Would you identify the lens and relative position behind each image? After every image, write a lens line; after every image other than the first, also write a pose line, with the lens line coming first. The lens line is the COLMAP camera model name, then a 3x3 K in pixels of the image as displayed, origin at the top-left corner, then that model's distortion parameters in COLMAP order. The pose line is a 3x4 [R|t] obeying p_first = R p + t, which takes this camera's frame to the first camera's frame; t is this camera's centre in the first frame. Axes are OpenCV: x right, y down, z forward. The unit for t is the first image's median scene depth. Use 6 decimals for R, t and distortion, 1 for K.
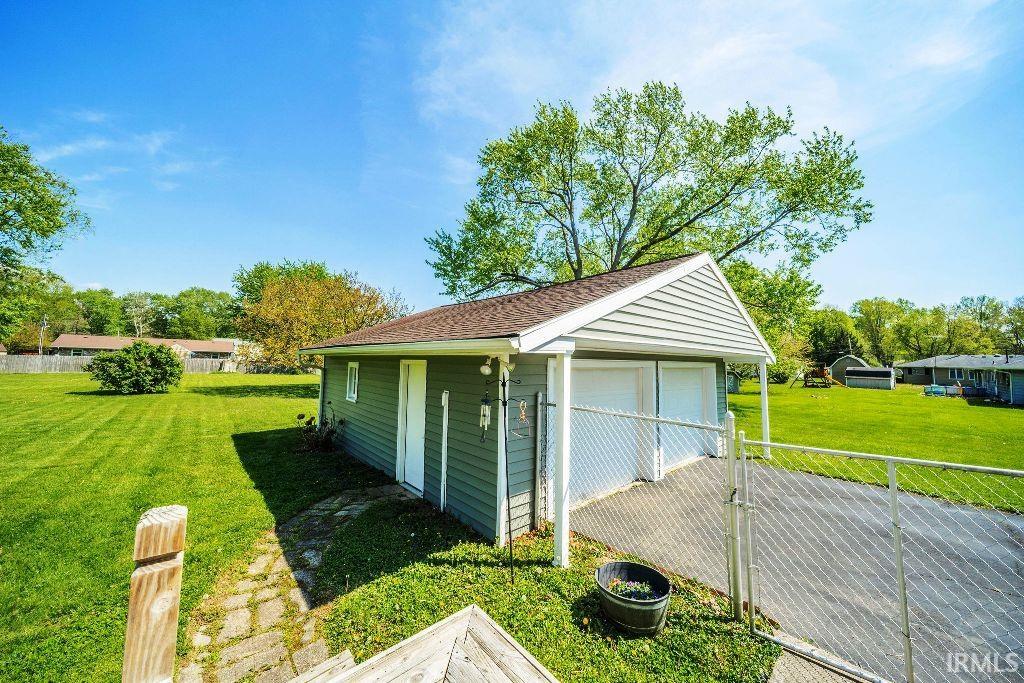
lens RADIAL K [[346.5, 0, 512.0], [0, 346.5, 341.5], [0, 0, 1]] dist [-0.000449, -0.000049]
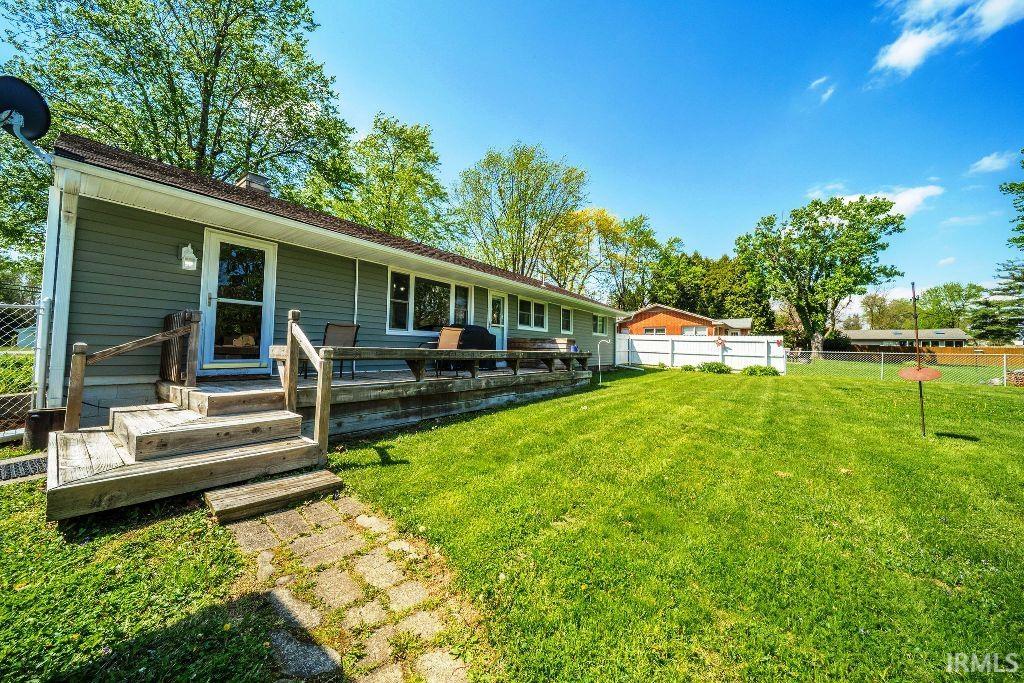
lens RADIAL K [[367.8, 0, 512.0], [0, 367.8, 341.5], [0, 0, 1]] dist [-0.000436, 0.000006]
pose [[-0.985590, -0.055012, -0.159959, -0.118225], [-0.039650, 0.994427, -0.097692, 0.051651], [0.164442, -0.089942, -0.982278, 0.236150]]
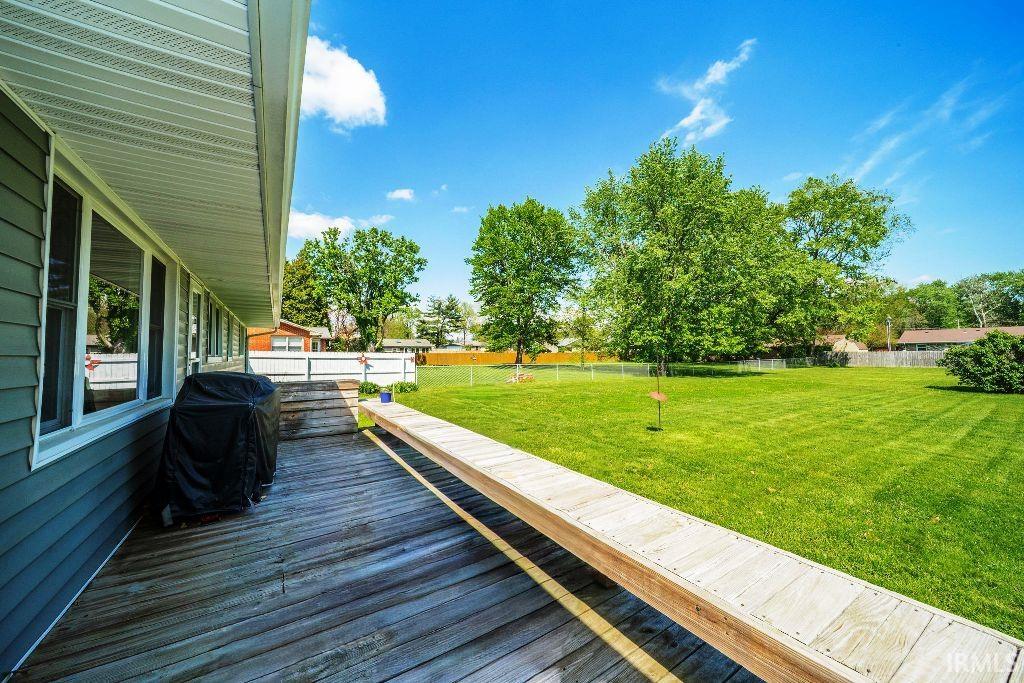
lens RADIAL K [[367.8, 0, 512.0], [0, 367.8, 341.5], [0, 0, 1]] dist [-0.000436, 0.000006]
pose [[-0.146572, -0.055824, -0.987624, 0.001872], [0.074634, 0.994936, -0.067314, -0.004617], [0.986381, -0.083576, -0.141663, -0.056830]]
